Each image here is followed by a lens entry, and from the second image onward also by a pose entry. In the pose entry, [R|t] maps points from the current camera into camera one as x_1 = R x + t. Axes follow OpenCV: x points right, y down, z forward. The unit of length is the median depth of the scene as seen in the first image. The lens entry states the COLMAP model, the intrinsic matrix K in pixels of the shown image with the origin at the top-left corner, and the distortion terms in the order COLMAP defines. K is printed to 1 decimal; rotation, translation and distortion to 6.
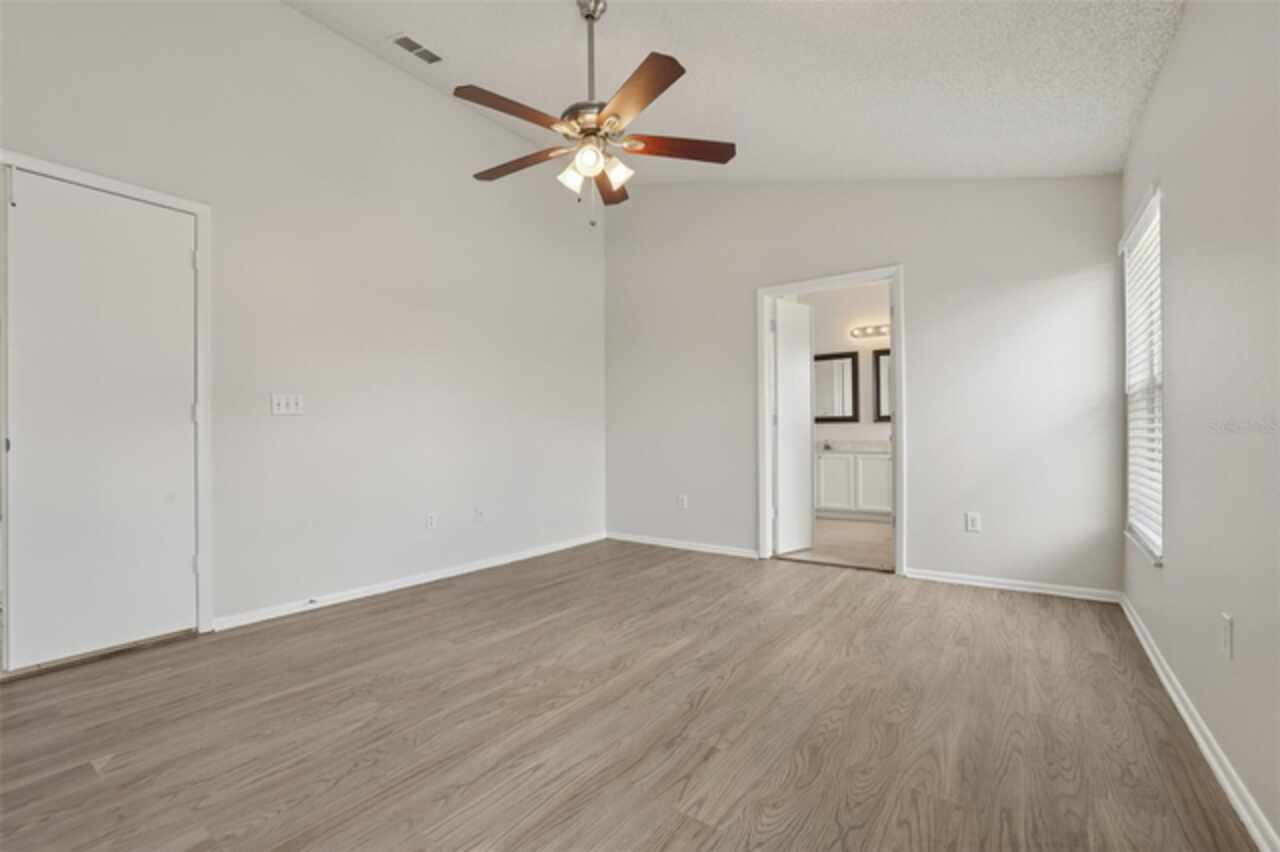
lens RADIAL K [[558.5, 0, 628.6], [0, 558.5, 426.1], [0, 0, 1]] dist [-0.043488, 0.018211]
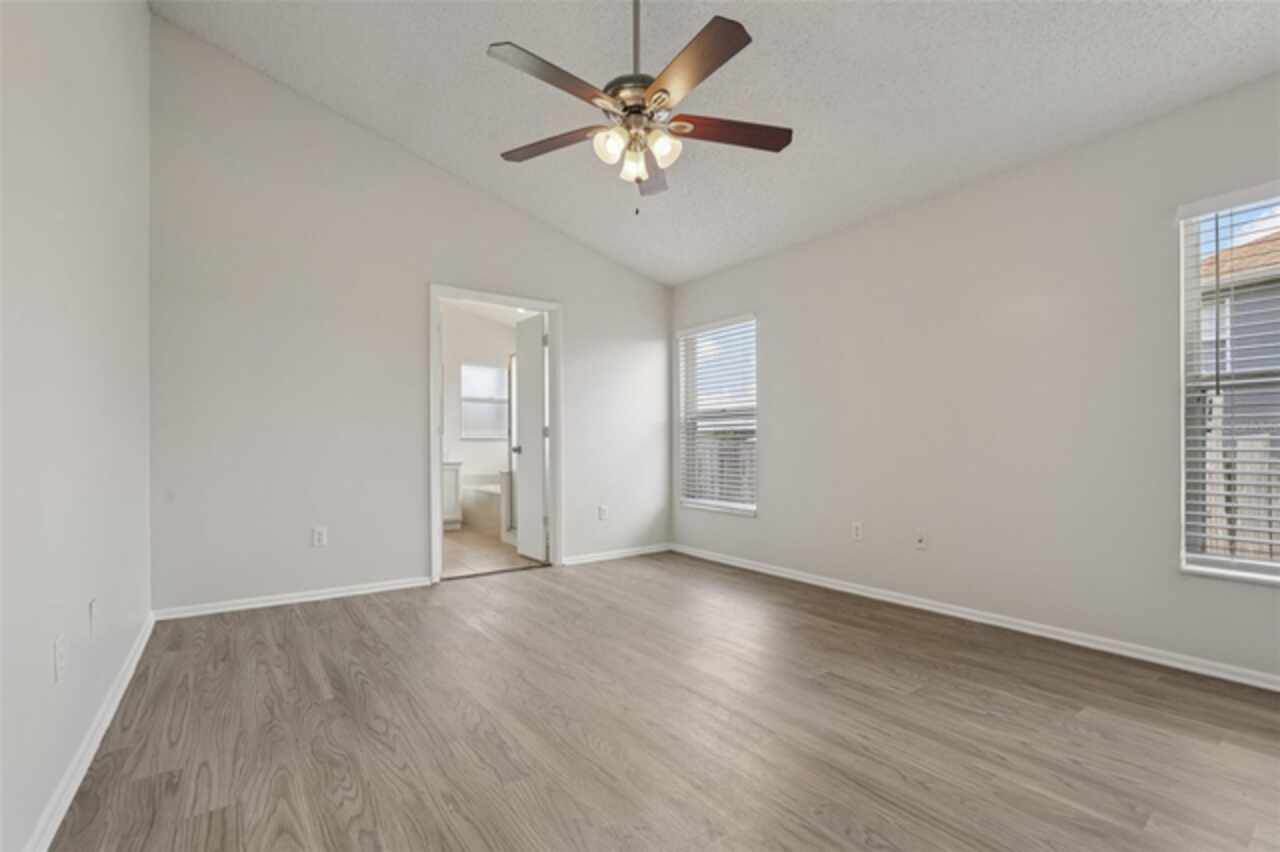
lens RADIAL K [[553.0, 0, 644.3], [0, 553.0, 452.5], [0, 0, 1]] dist [-0.072501, 0.017519]
pose [[0.296977, -0.005571, 0.954868, -0.887111], [-0.016174, 0.999810, 0.010863, 0.017058], [-0.954748, -0.018670, 0.296830, 0.728321]]
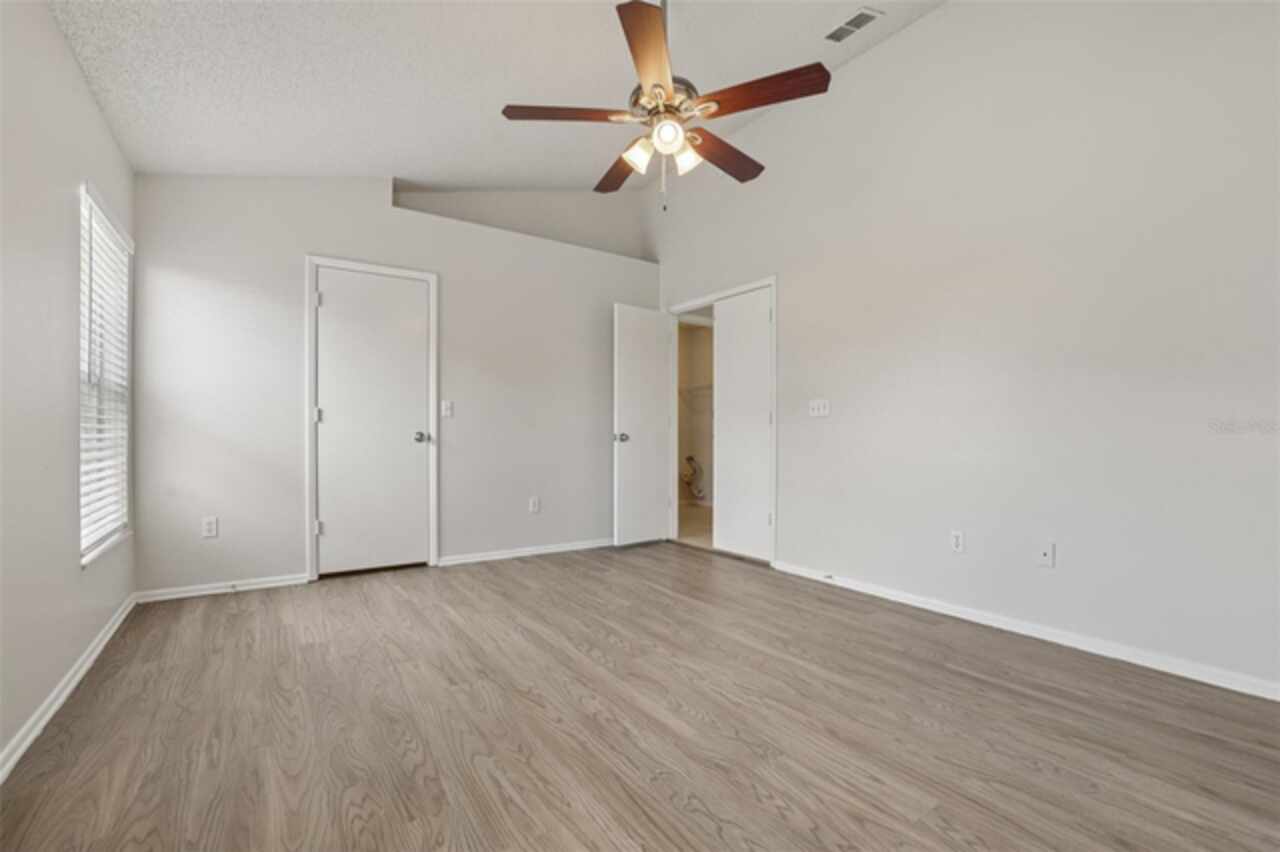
lens RADIAL K [[558.5, 0, 628.6], [0, 558.5, 426.1], [0, 0, 1]] dist [-0.043488, 0.018211]
pose [[-0.351246, -0.010014, -0.936230, 0.832364], [0.016359, 0.999725, -0.016831, 0.017555], [0.936140, -0.021228, -0.350985, 1.266923]]
